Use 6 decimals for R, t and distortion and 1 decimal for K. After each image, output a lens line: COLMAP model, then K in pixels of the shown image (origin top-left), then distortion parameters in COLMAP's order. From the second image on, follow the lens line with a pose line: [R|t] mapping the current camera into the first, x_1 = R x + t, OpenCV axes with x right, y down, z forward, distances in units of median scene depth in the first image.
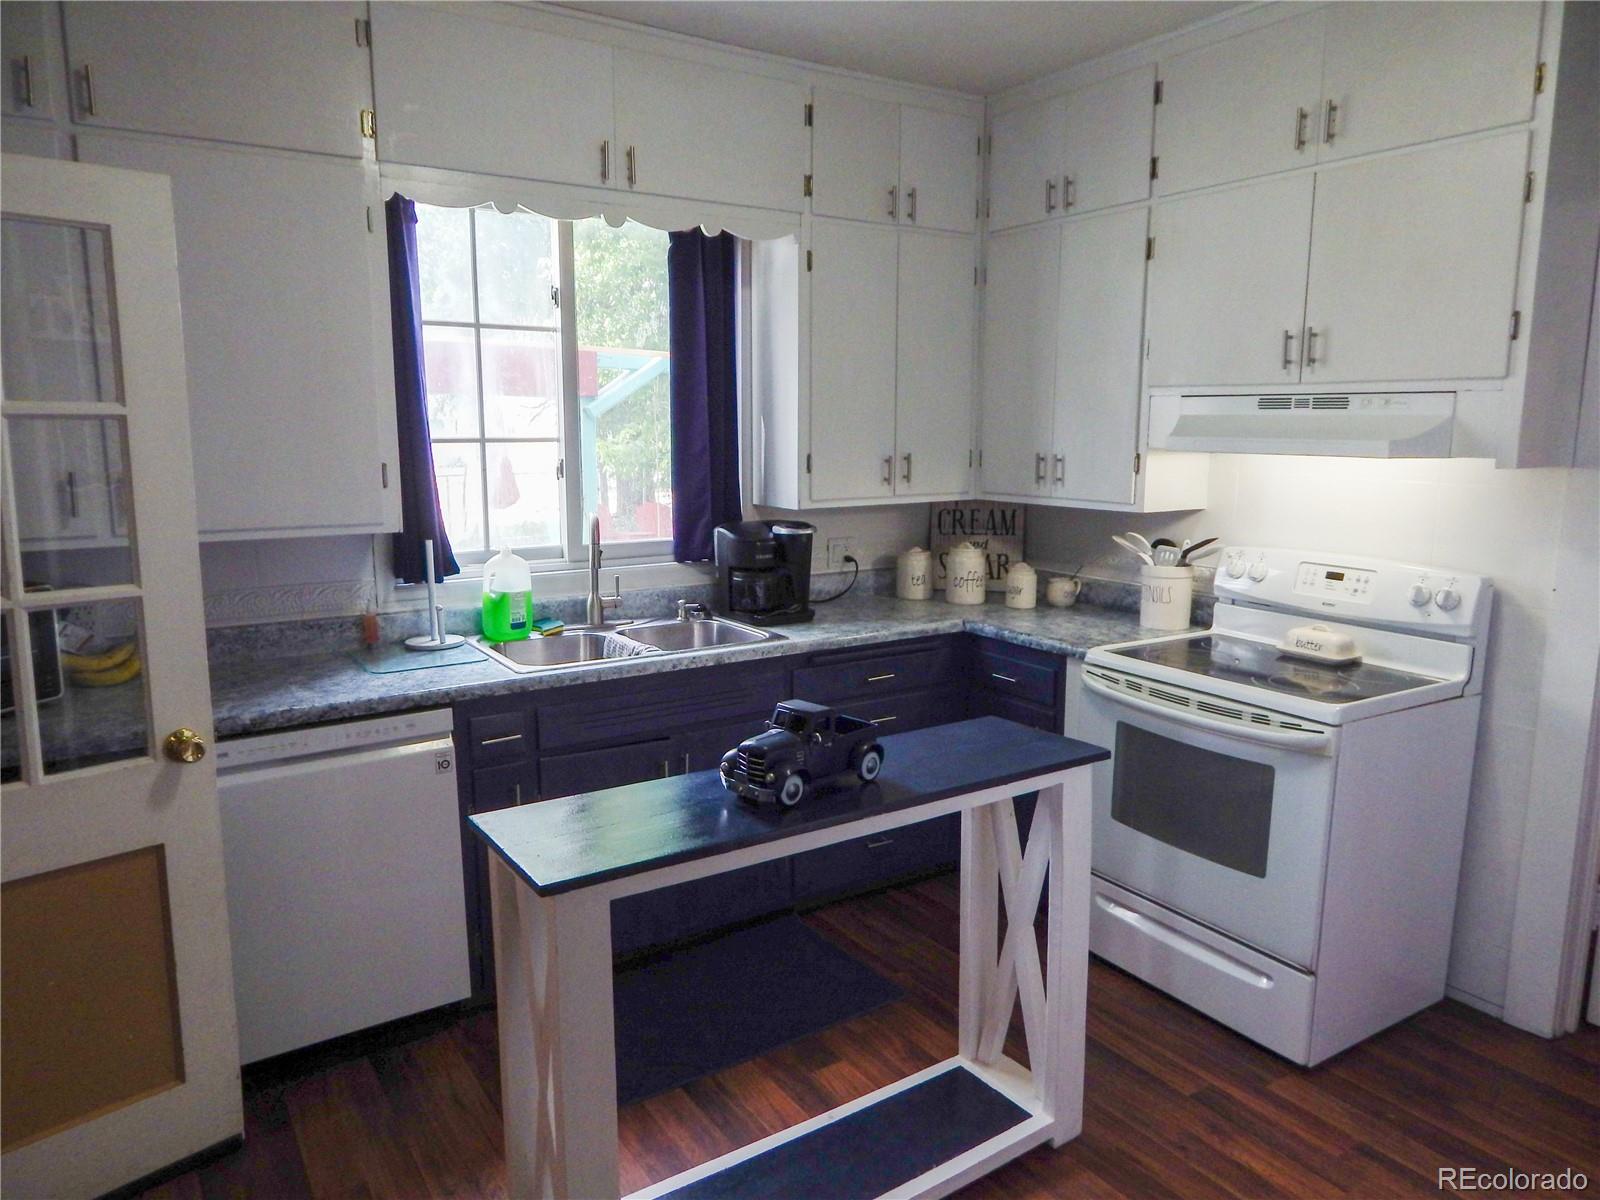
lens RADIAL K [[1063.4, 0, 806.4], [0, 1063.4, 606.7], [0, 0, 1]] dist [-0.005316, 0.002934]
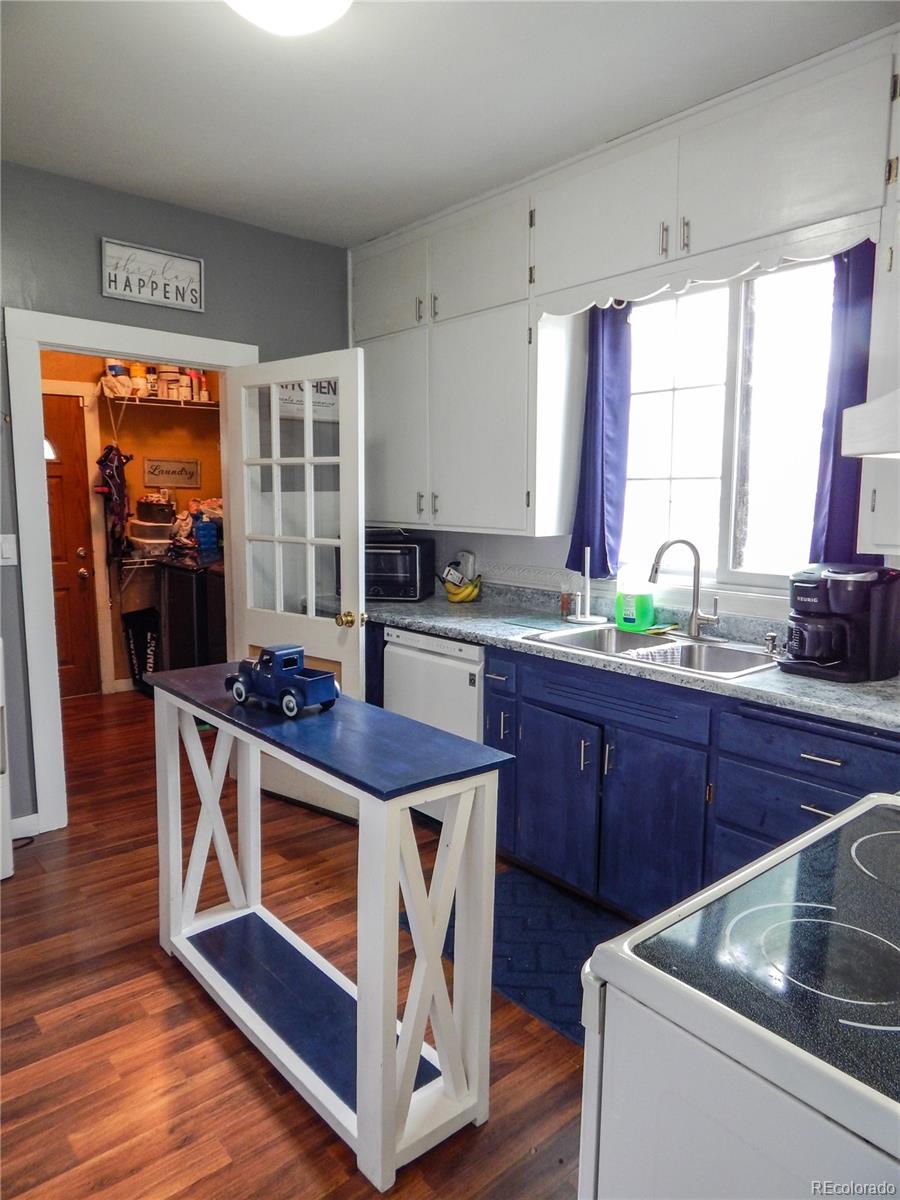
lens RADIAL K [[797.5, 0, 452.9], [0, 797.5, 591.5], [0, 0, 1]] dist [-0.005316, 0.002934]
pose [[0.122828, 0.122556, -0.984832, 0.732199], [-0.170052, 0.980268, 0.100779, -0.086597], [0.977750, 0.155094, 0.141246, 0.722288]]
